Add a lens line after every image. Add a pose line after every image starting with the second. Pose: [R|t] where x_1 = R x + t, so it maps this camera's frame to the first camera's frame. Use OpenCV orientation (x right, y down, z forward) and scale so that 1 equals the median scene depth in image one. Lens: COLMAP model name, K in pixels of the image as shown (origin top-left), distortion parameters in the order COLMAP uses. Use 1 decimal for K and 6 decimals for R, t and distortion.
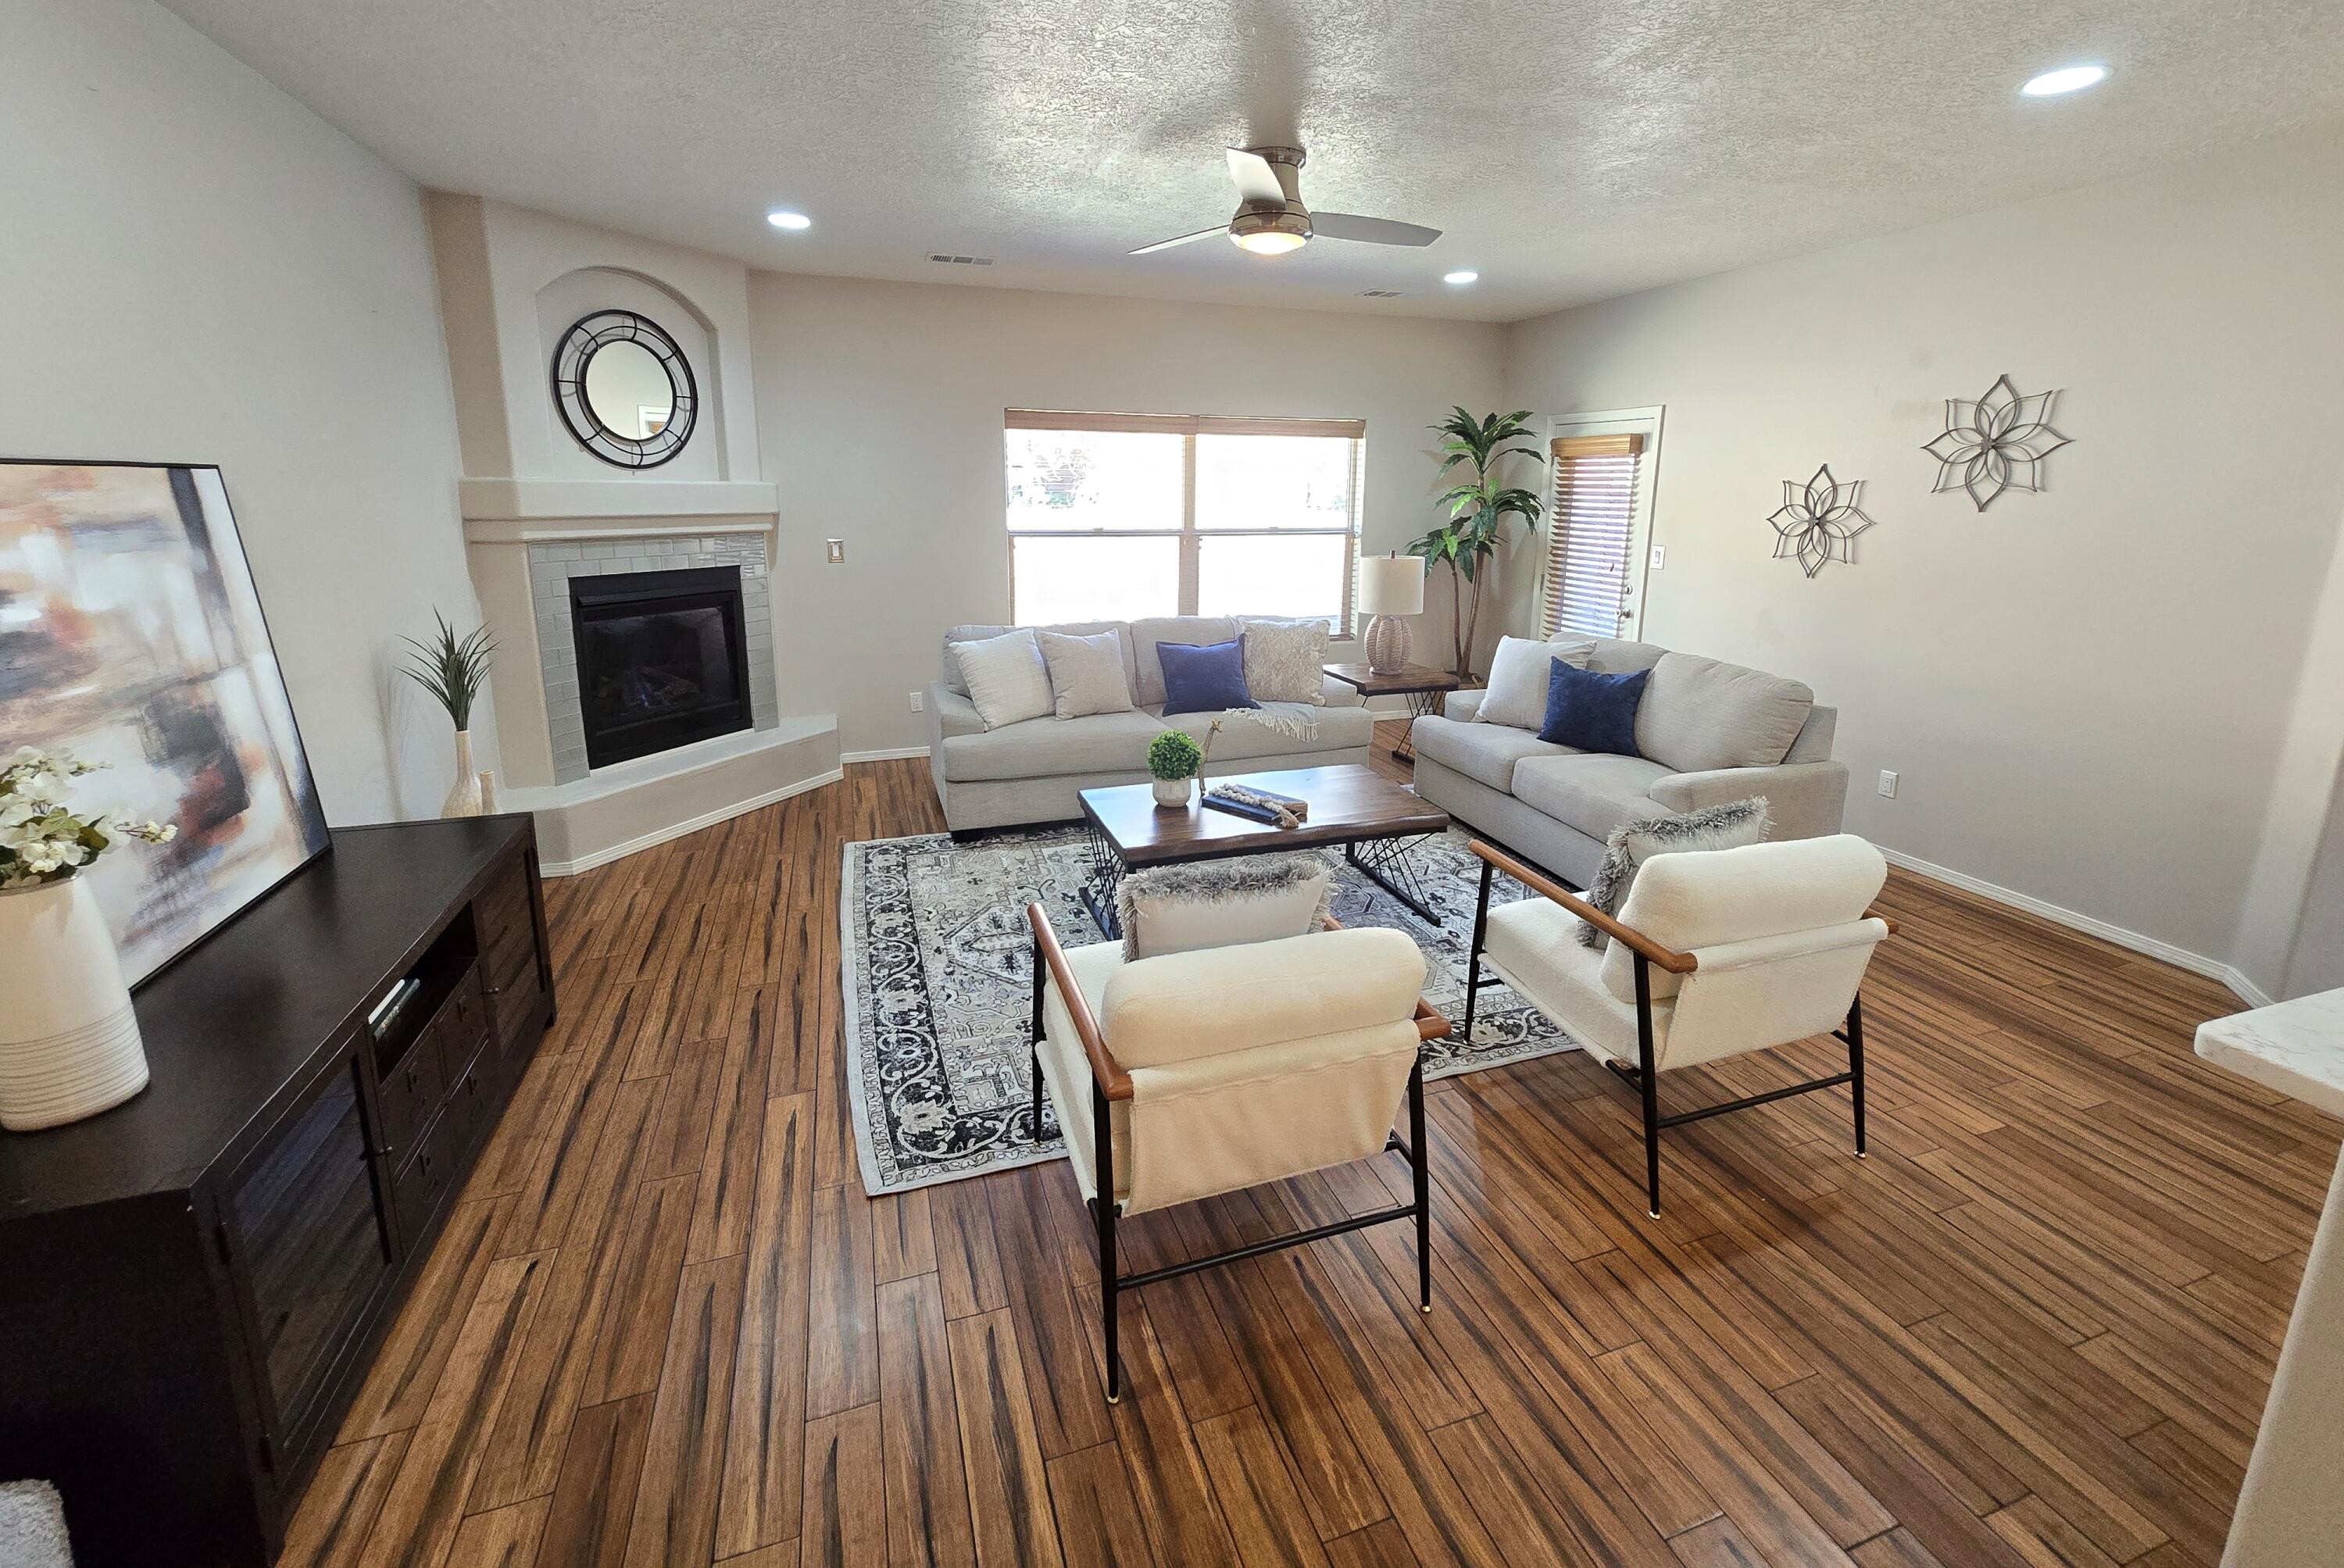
lens RADIAL K [[955.5, 0, 1166.8], [0, 955.5, 681.2], [0, 0, 1]] dist [0.000827, 0.000006]
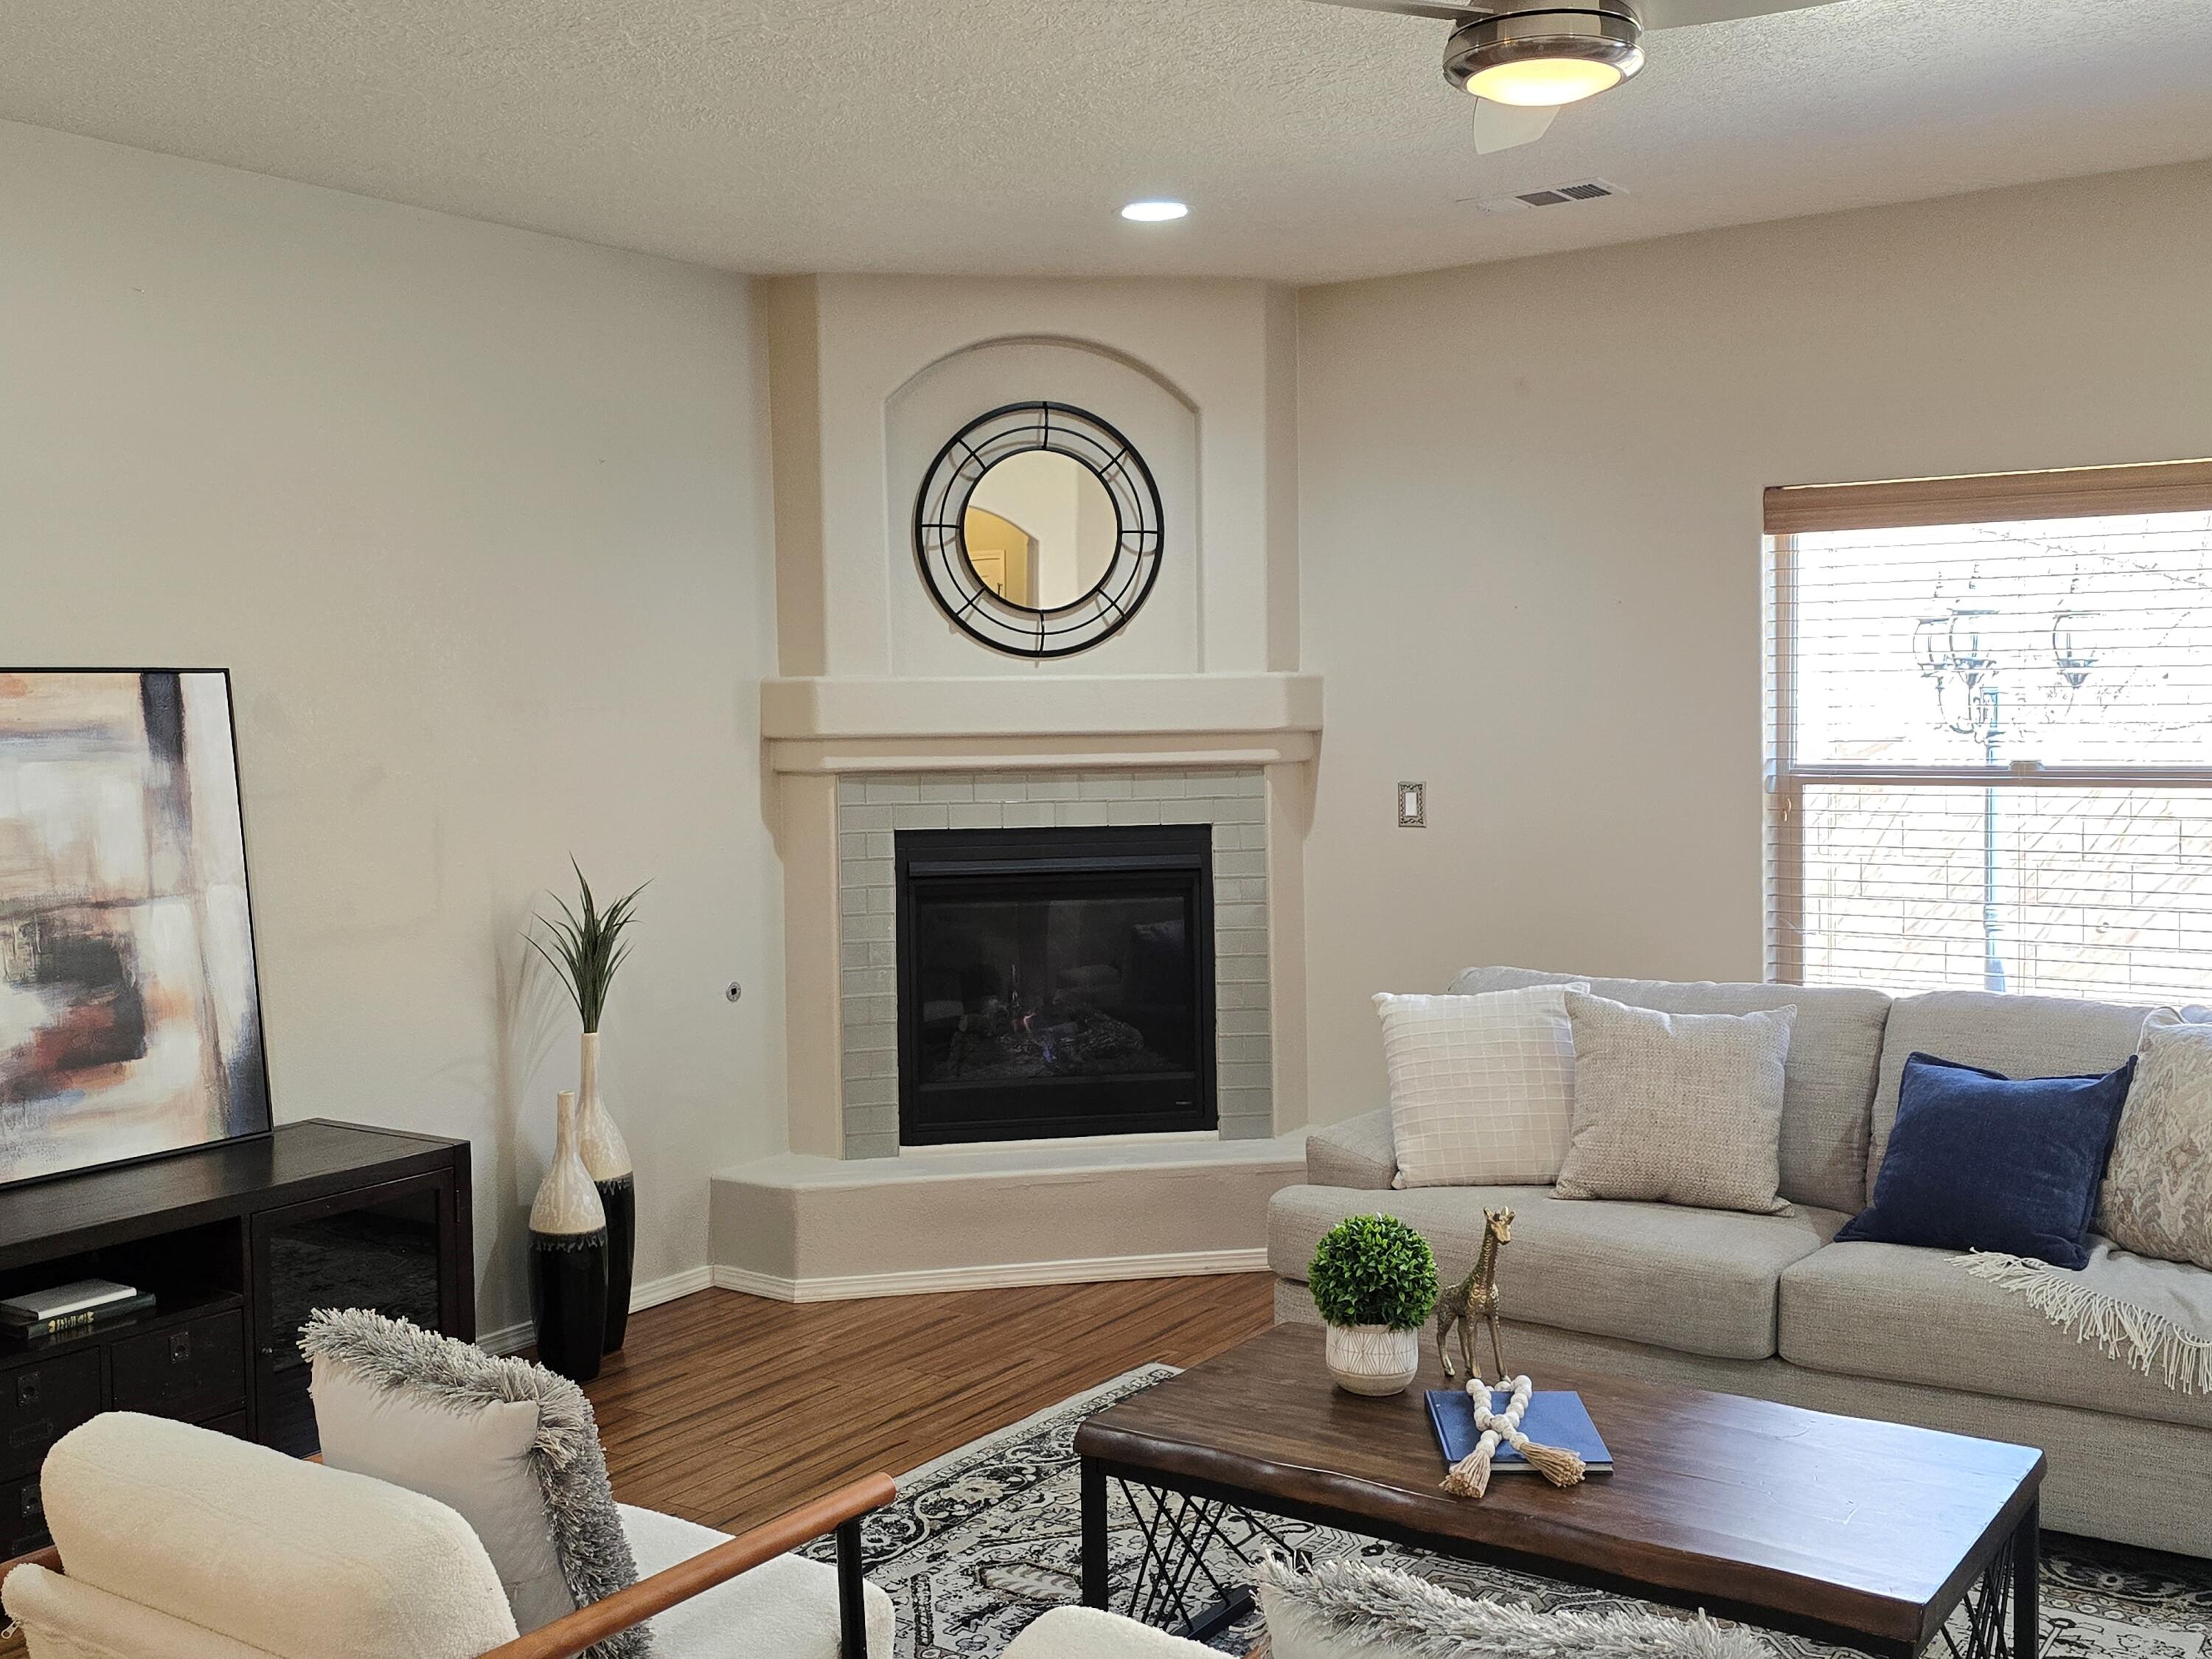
lens RADIAL K [[2228.1, 0, 1106.0], [0, 2228.1, 829.5], [0, 0, 1]] dist [0.063031, -0.000146]
pose [[0.592700, 0.026705, -0.804981, 0.621124], [-0.138238, 0.987992, -0.069007, -0.026899], [0.793472, 0.152180, 0.589274, 0.241681]]
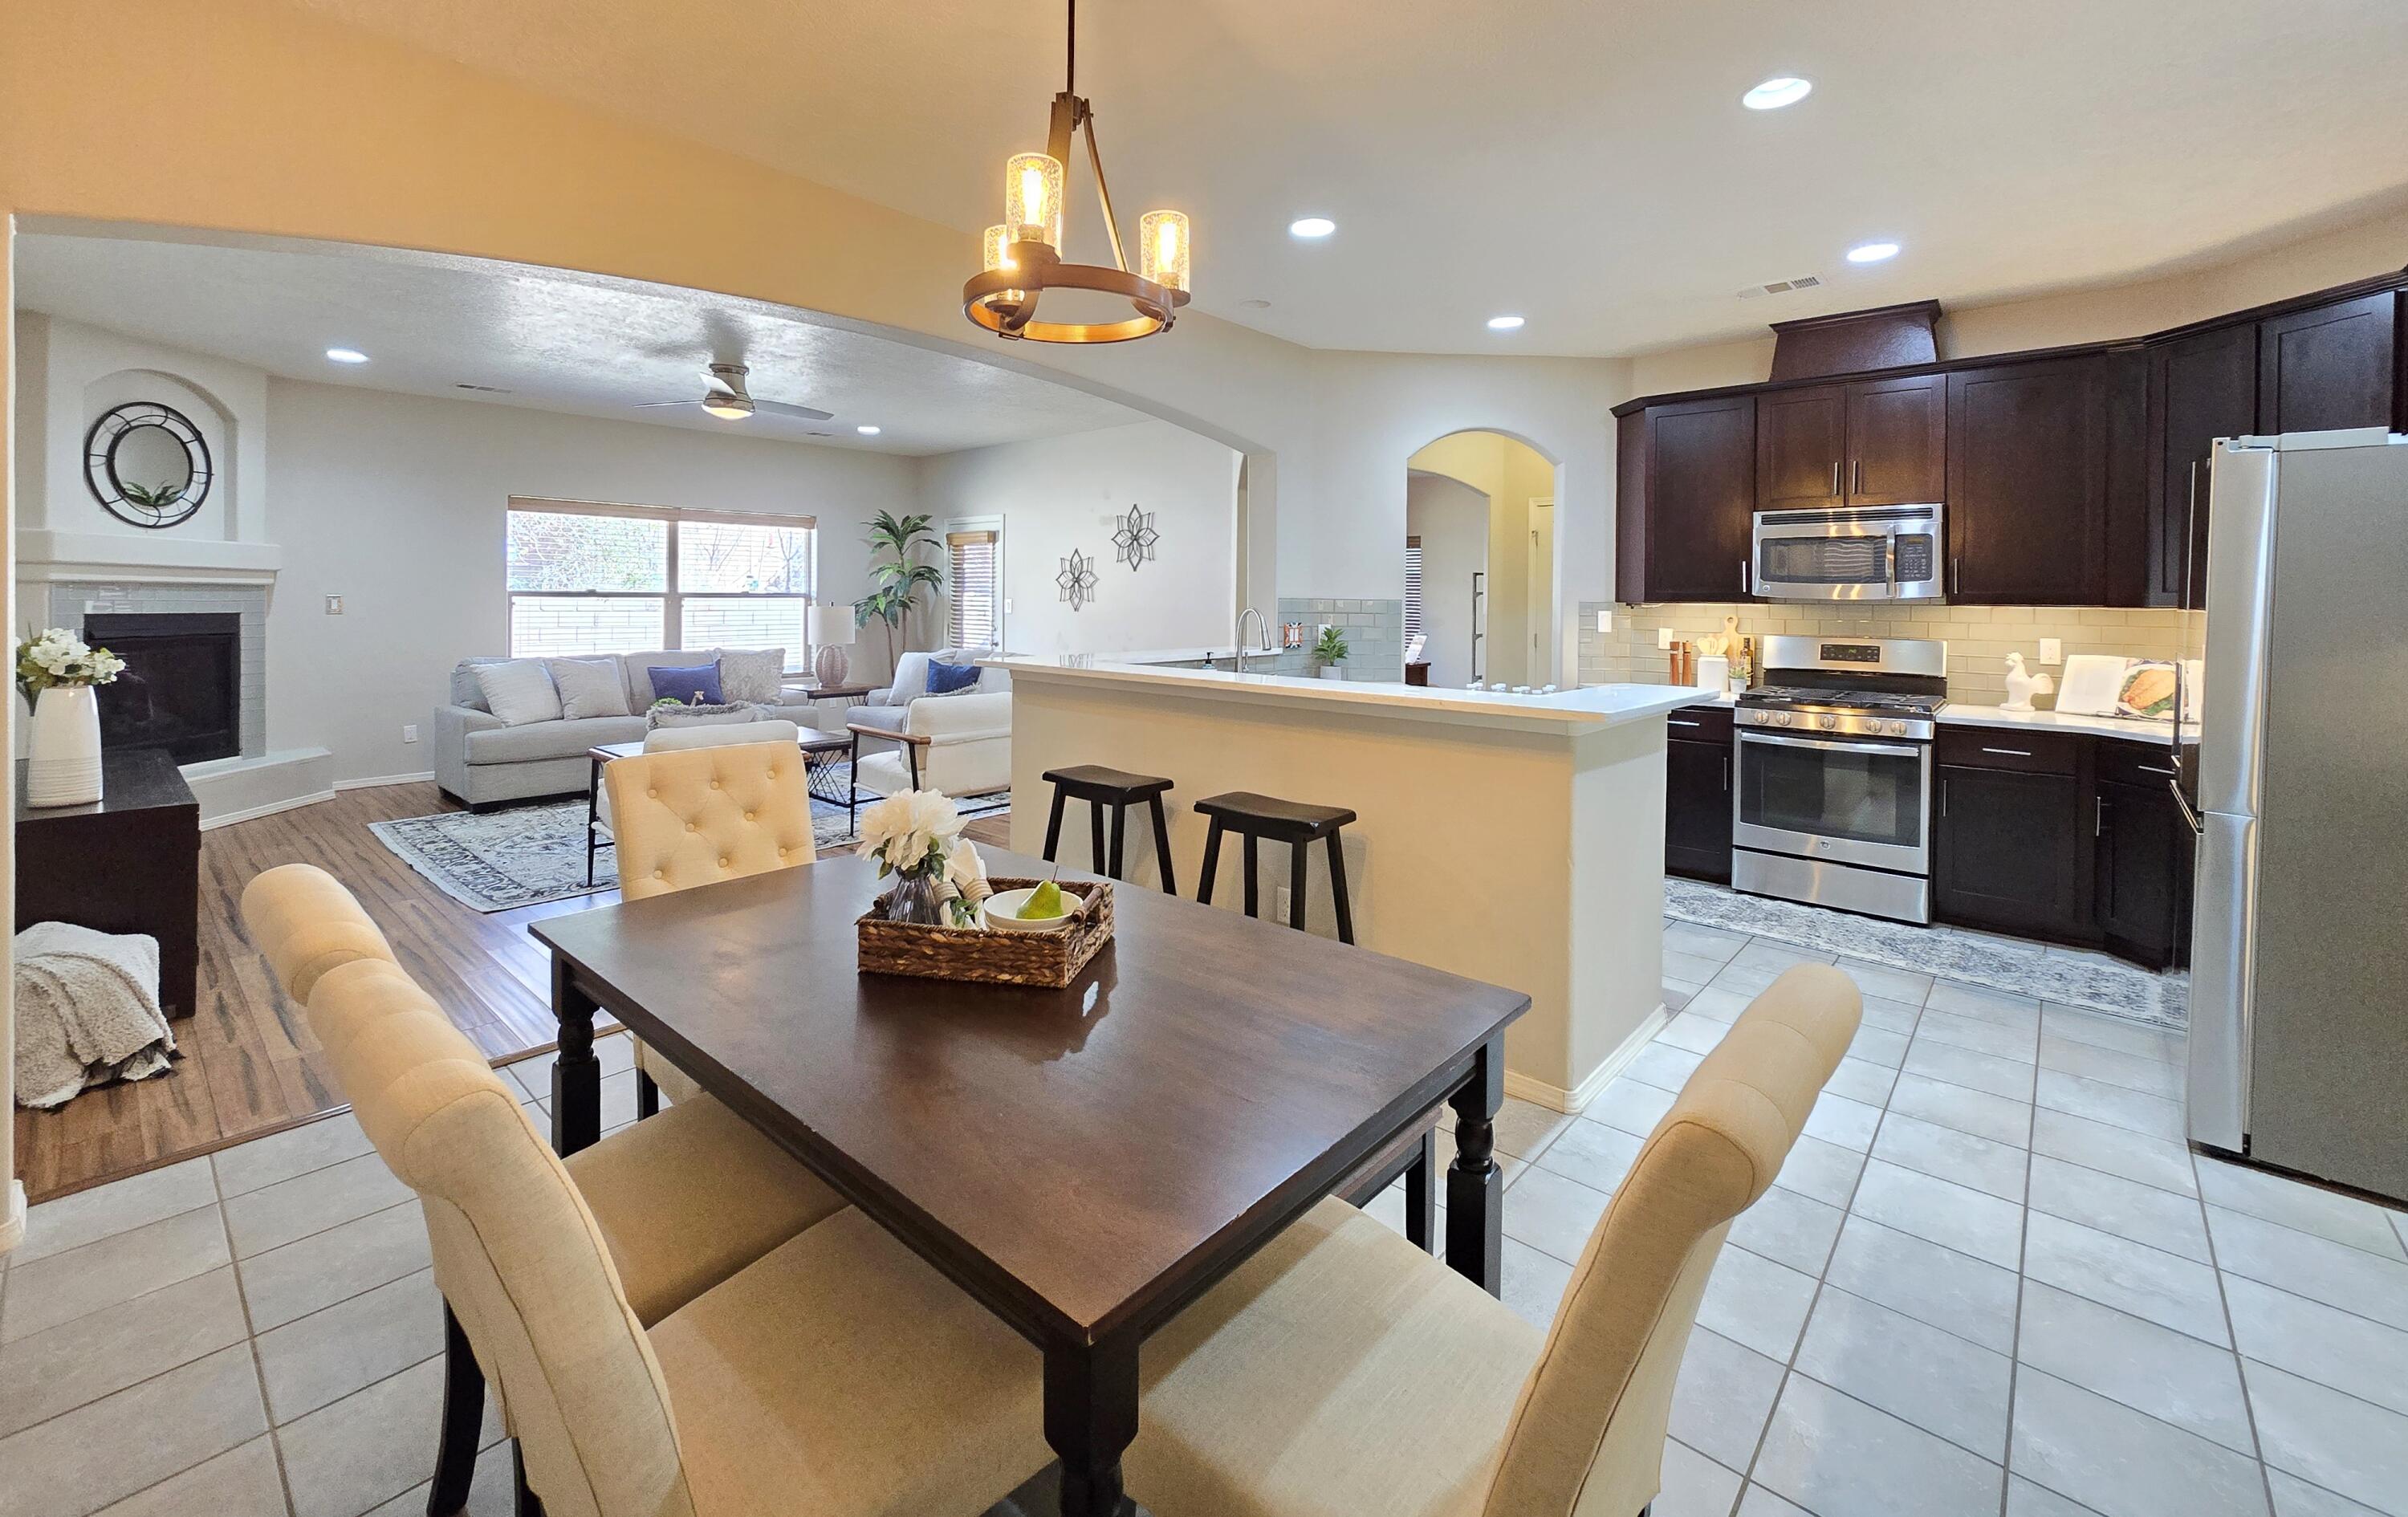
lens RADIAL K [[987.4, 0, 1201.7], [0, 987.4, 602.0], [0, 0, 1]] dist [-0.001472, -0.000436]
pose [[0.865429, -0.003030, 0.501022, -0.038411], [0.098881, 0.981347, -0.164864, 0.210057], [-0.491177, 0.192220, 0.849586, -0.702642]]
